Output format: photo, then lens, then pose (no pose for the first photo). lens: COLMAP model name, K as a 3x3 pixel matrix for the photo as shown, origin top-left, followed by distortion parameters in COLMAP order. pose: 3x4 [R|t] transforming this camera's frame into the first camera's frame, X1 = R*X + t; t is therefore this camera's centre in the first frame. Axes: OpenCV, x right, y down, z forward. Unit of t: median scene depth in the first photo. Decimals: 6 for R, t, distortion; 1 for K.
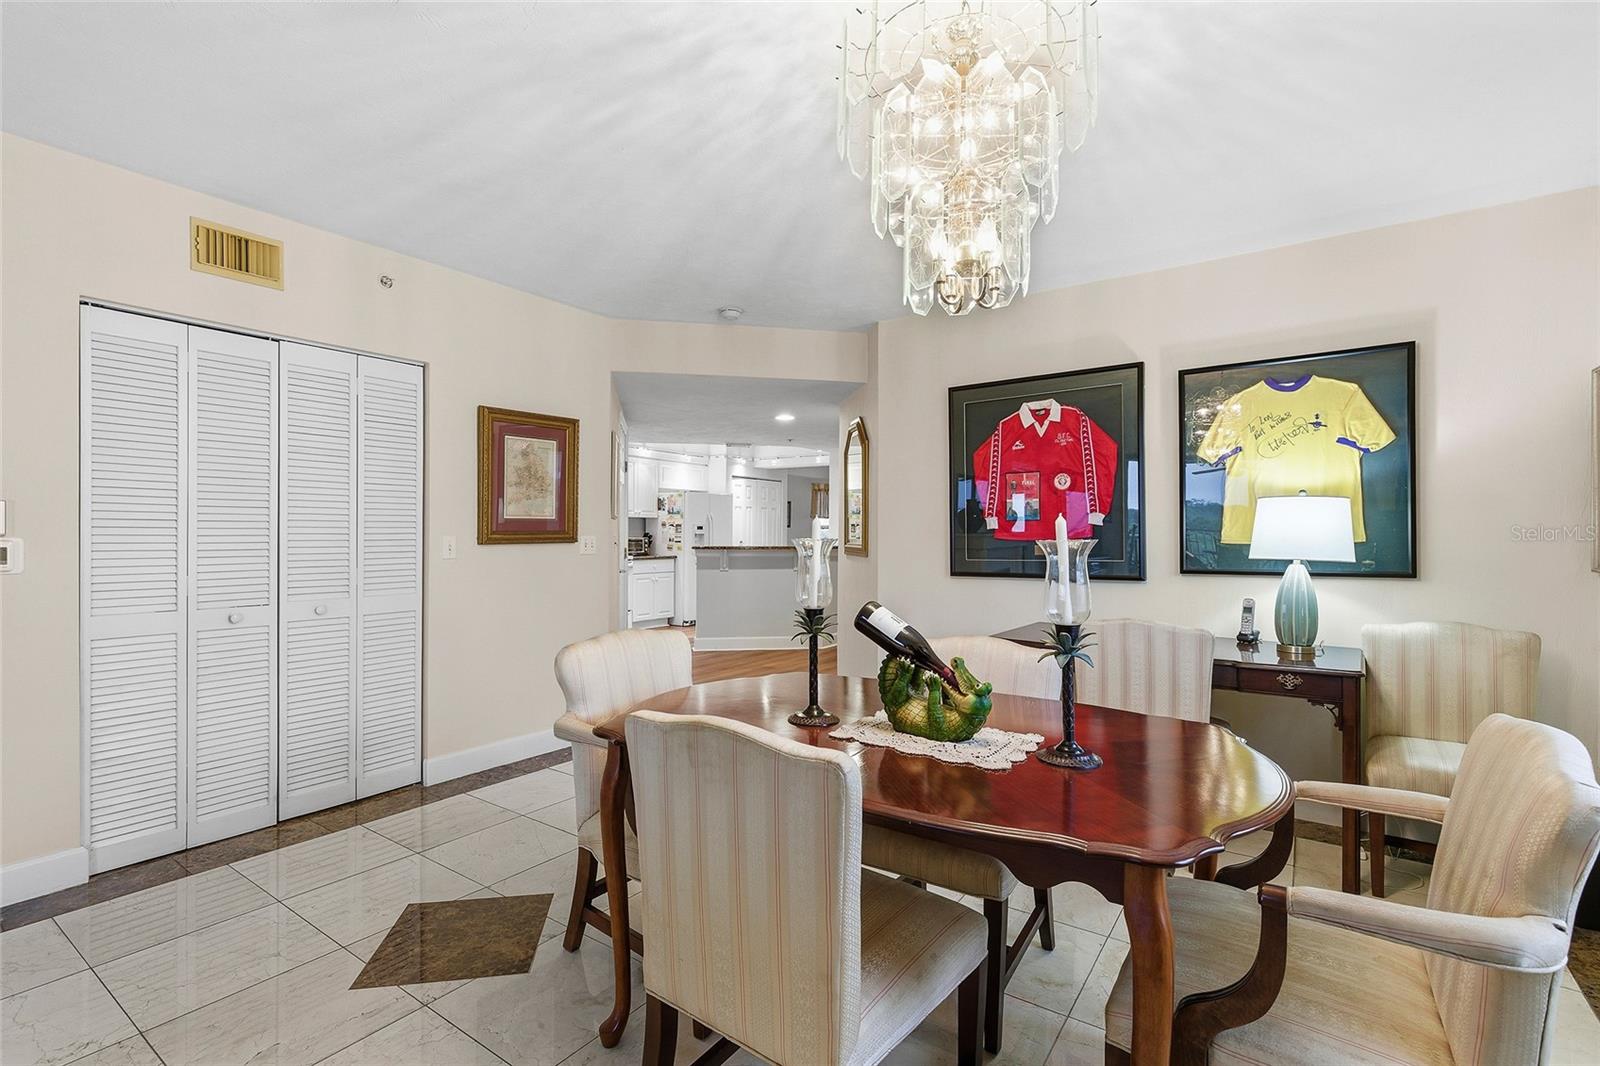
lens RADIAL K [[726.9, 0, 802.9], [0, 726.9, 533.7], [0, 0, 1]] dist [0.000599, 0.000305]
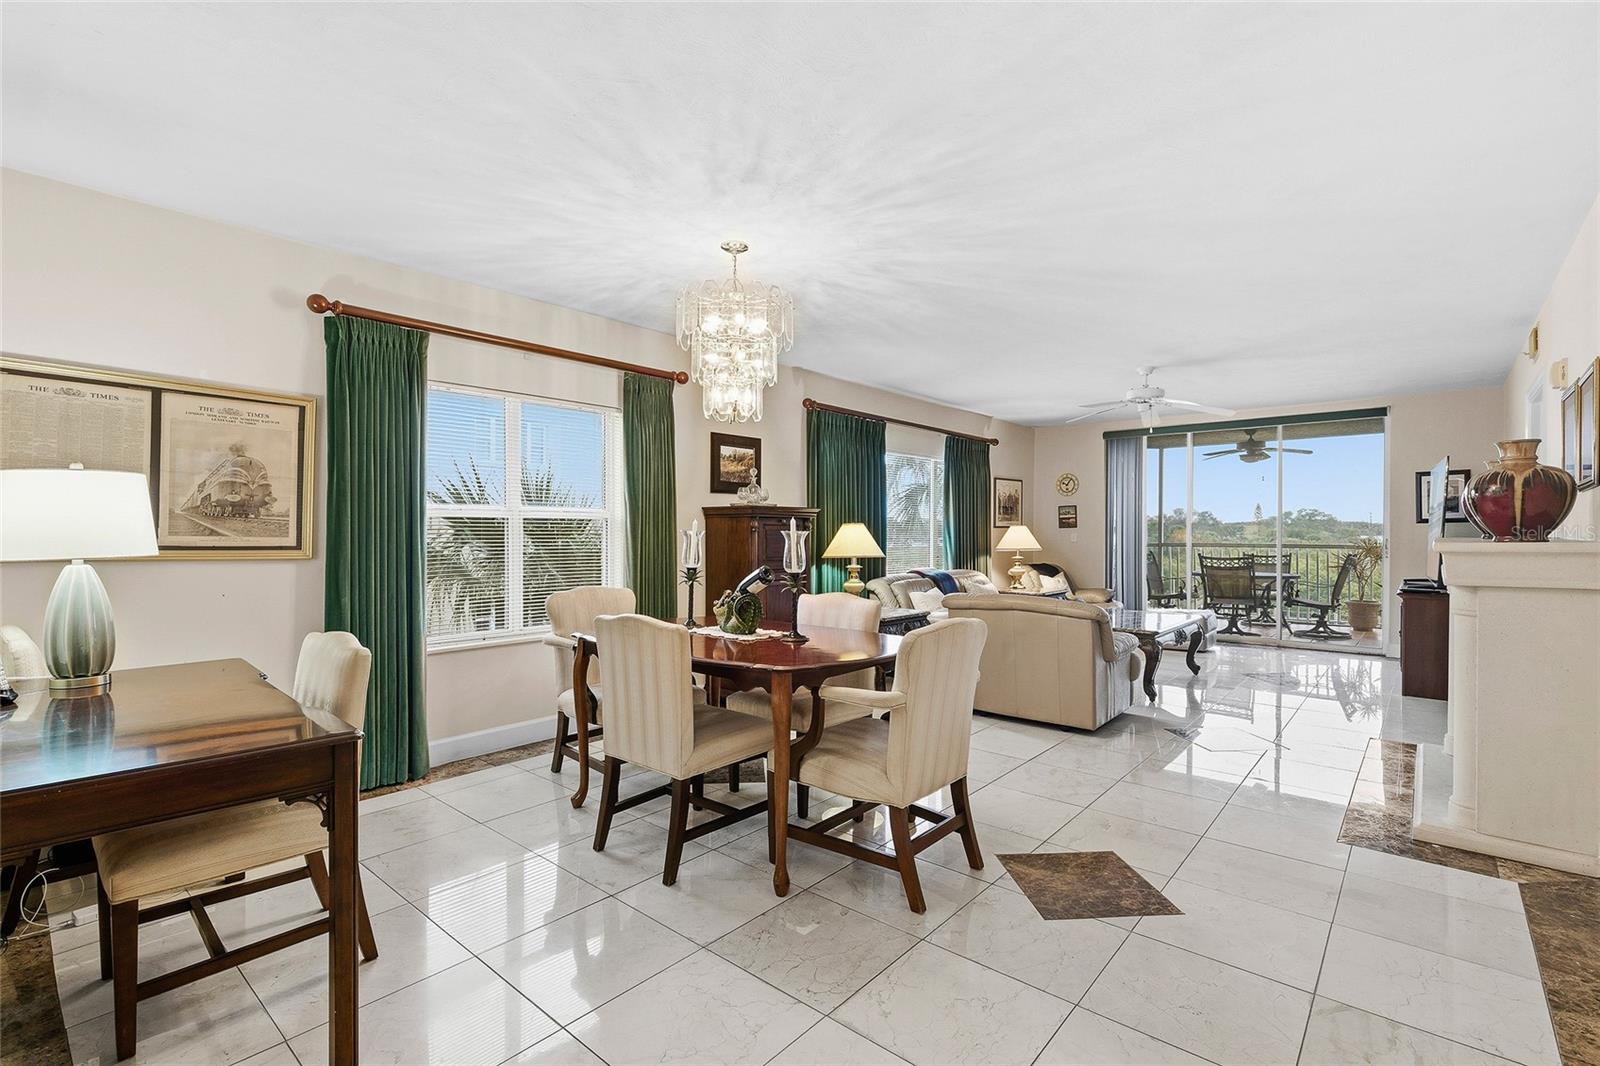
lens RADIAL K [[726.9, 0, 792.8], [0, 726.9, 527.8], [0, 0, 1]] dist [0.000599, 0.000305]
pose [[-0.992886, -0.008636, 0.118753, -0.096530], [-0.008742, 0.999962, -0.000376, -0.000051], [-0.118745, -0.001412, -0.992924, 1.450719]]
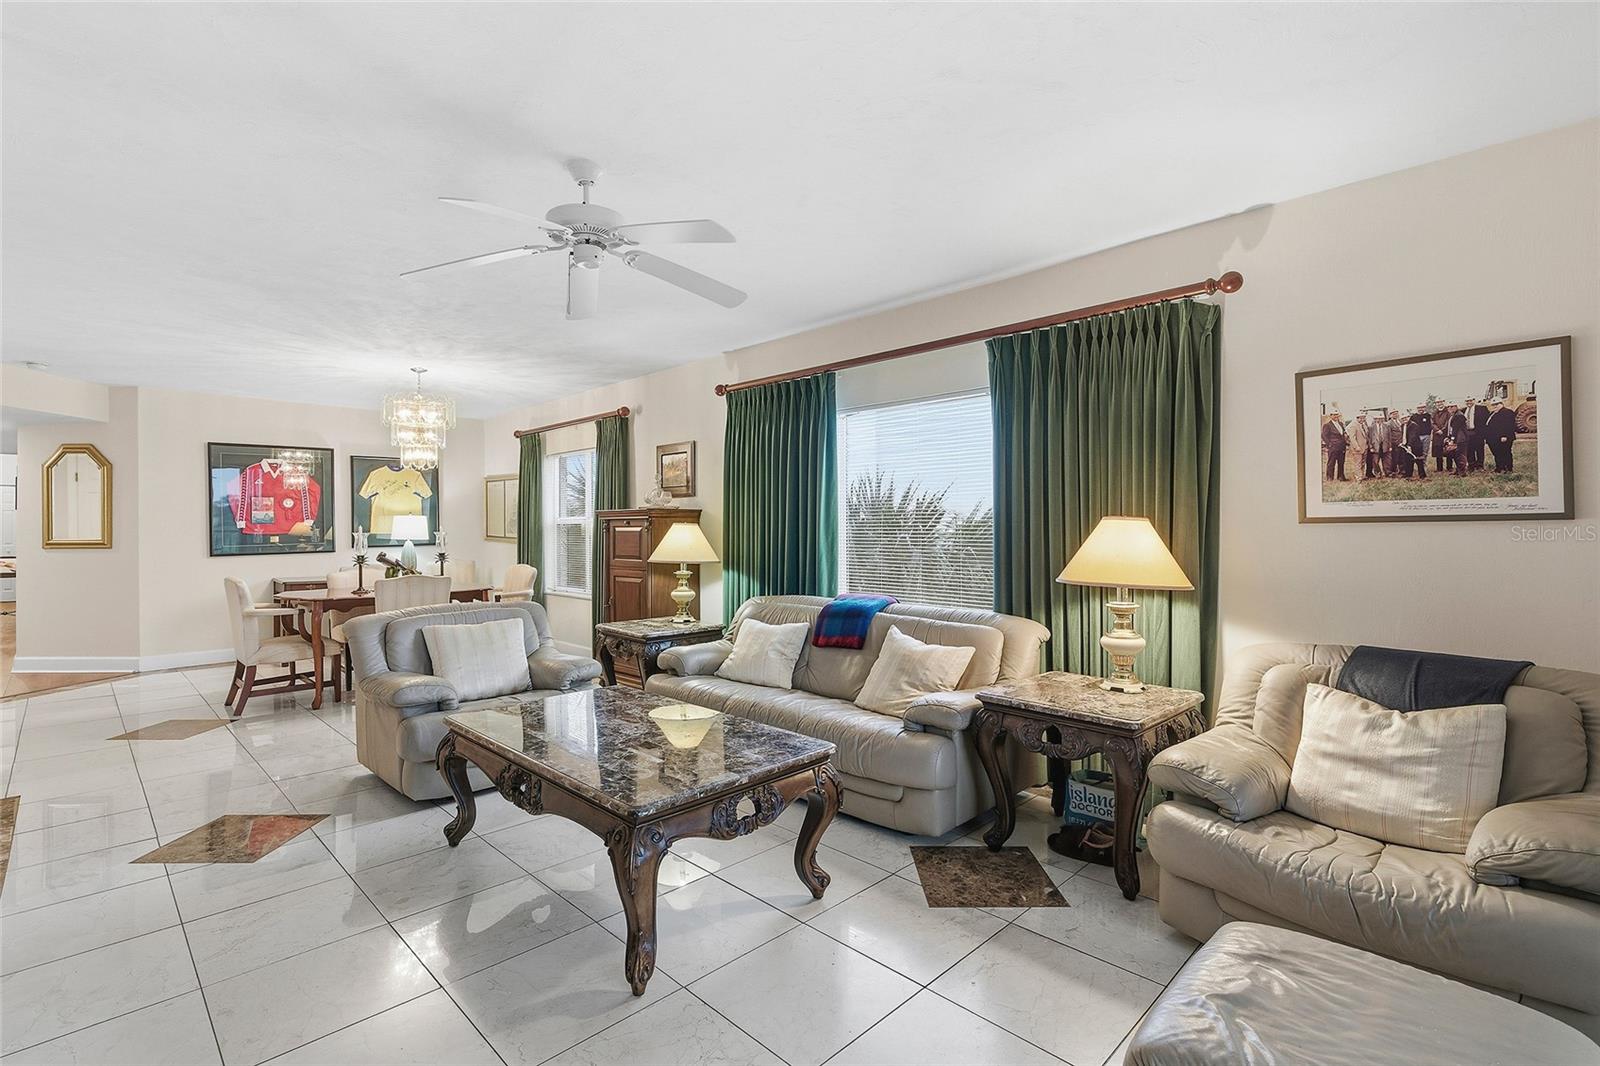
lens RADIAL K [[726.9, 0, 794.6], [0, 726.9, 527.1], [0, 0, 1]] dist [0.000599, 0.000305]
pose [[0.181417, -0.004107, 0.983398, -1.446547], [0.006008, 0.999977, 0.003068, -0.007921], [-0.983388, 0.005352, 0.181437, -0.737242]]
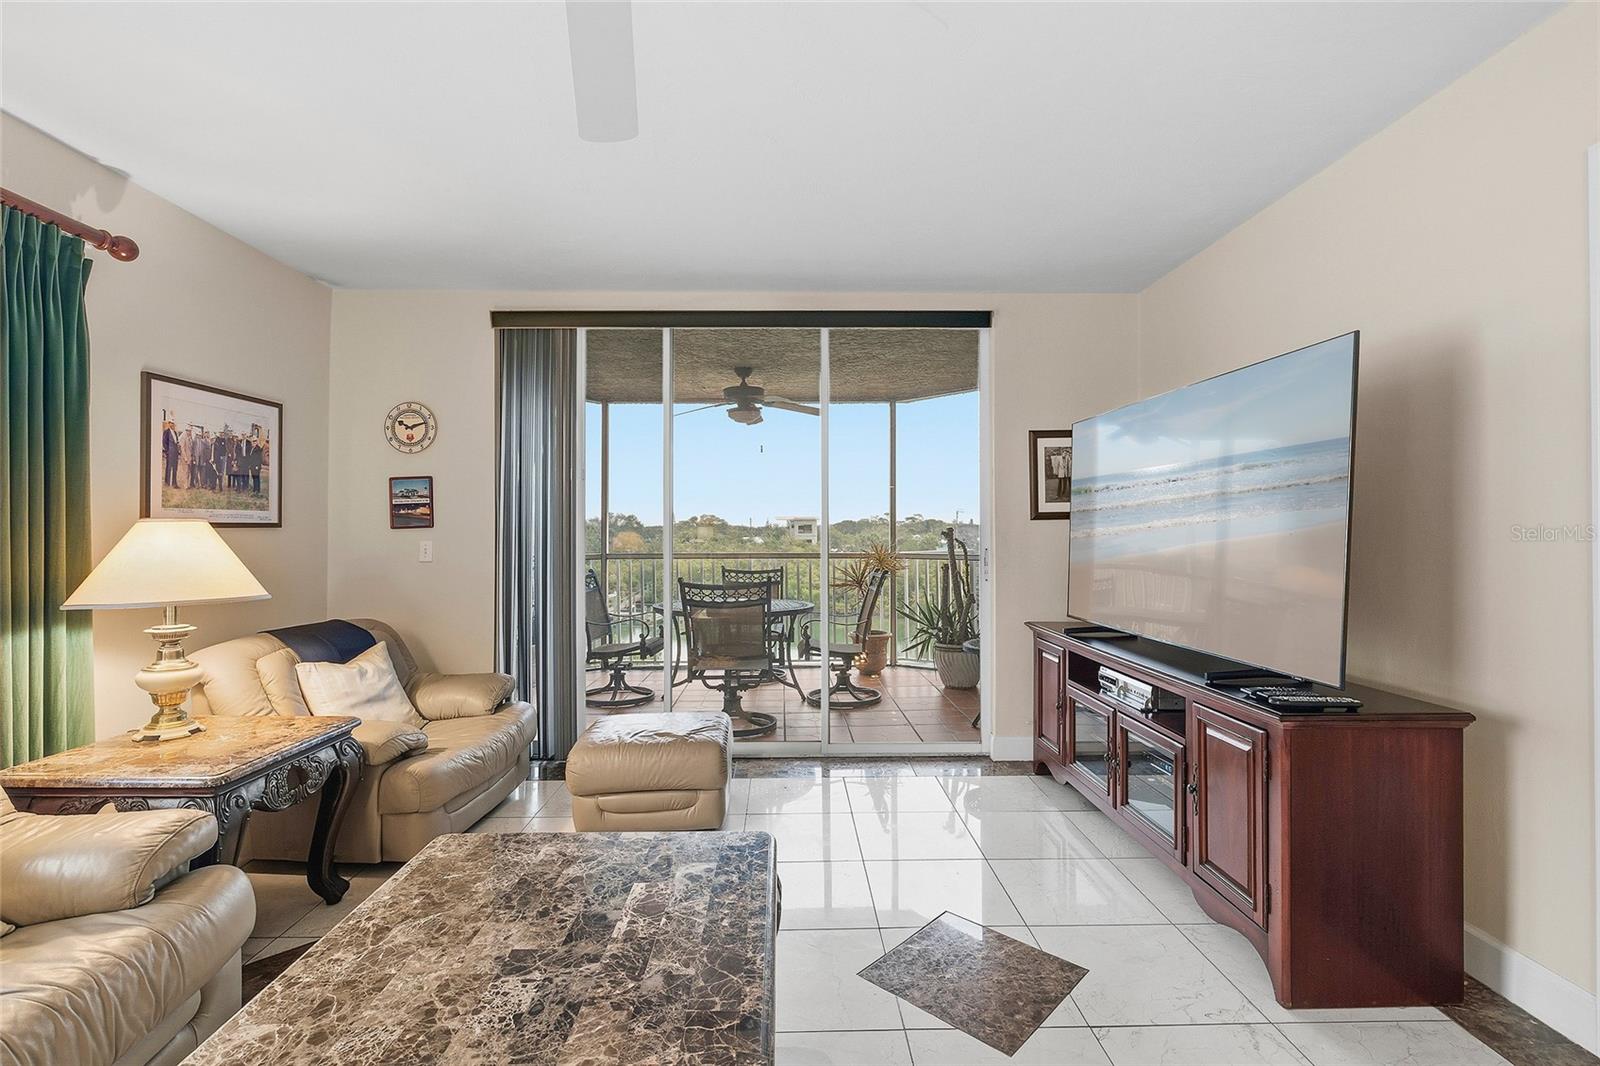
lens RADIAL K [[726.9, 0, 798.0], [0, 726.9, 537.0], [0, 0, 1]] dist [0.000599, 0.000305]
pose [[-0.811678, -0.003440, -0.584095, -0.617069], [-0.006197, 0.999977, 0.002724, -0.002749], [0.584073, 0.005831, -0.811681, -0.069479]]
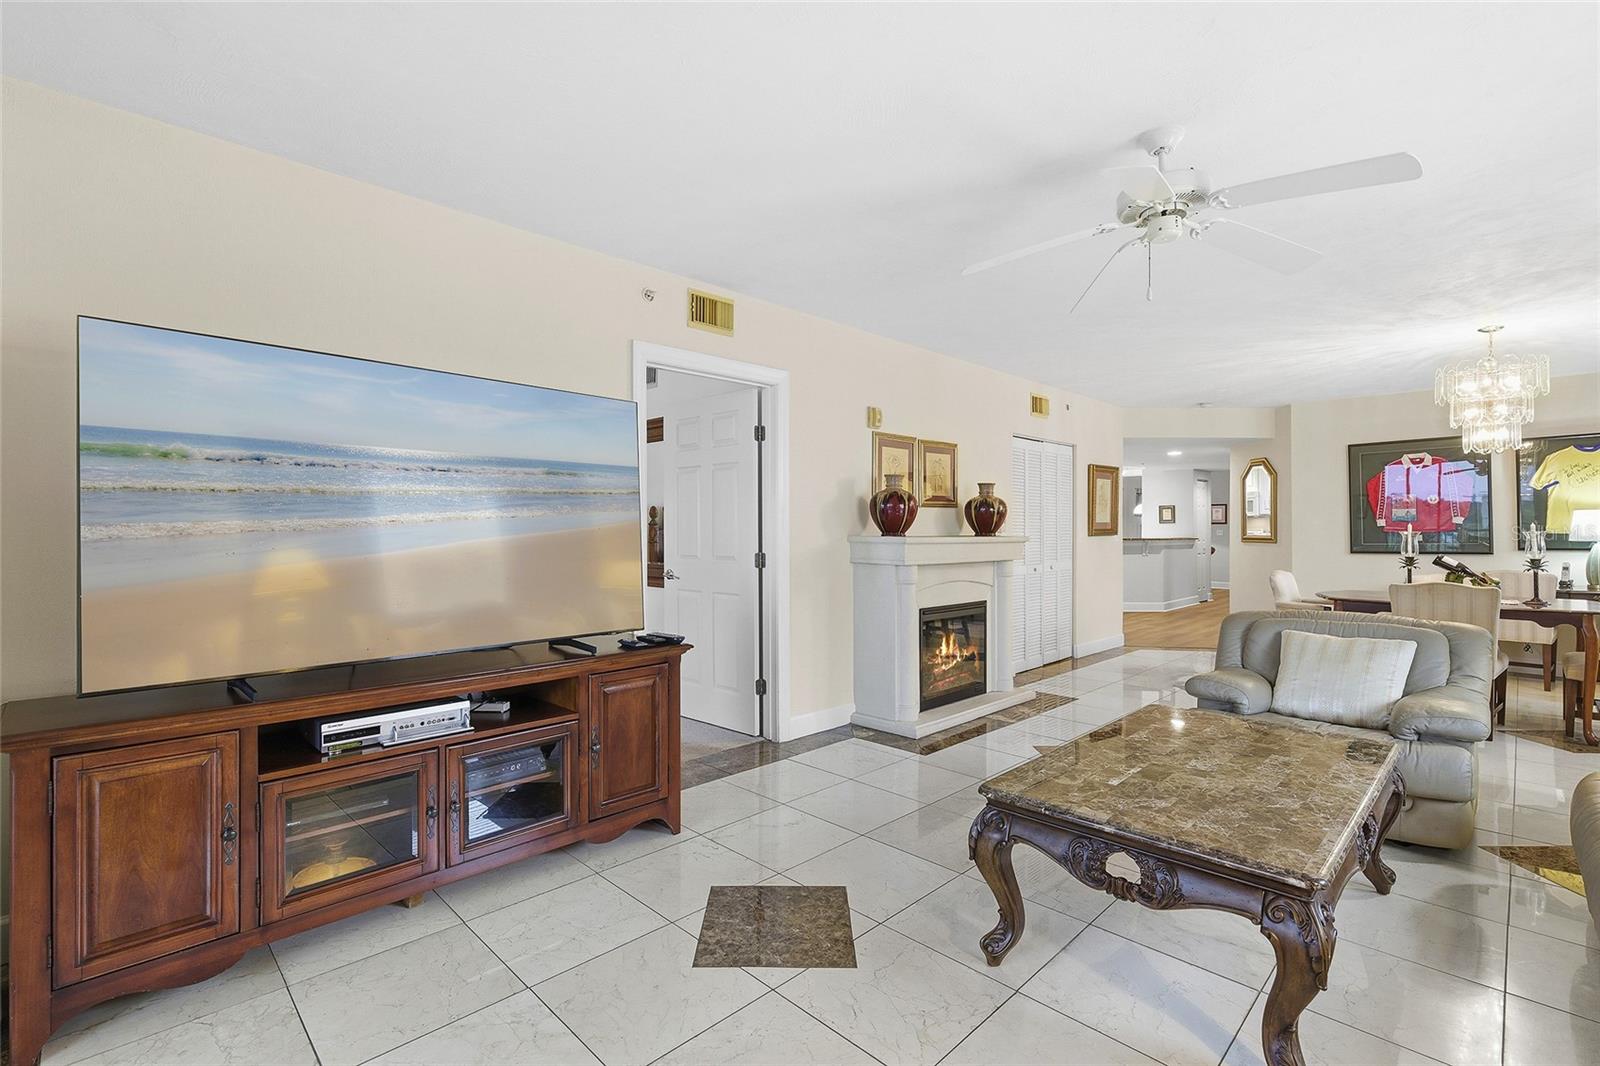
lens RADIAL K [[726.9, 0, 802.9], [0, 726.9, 525.6], [0, 0, 1]] dist [0.000599, 0.000305]
pose [[0.984149, -0.006978, -0.177209, -0.948047], [0.005692, 0.999954, -0.007766, -0.002930], [0.177255, 0.006635, 0.984143, -1.145362]]
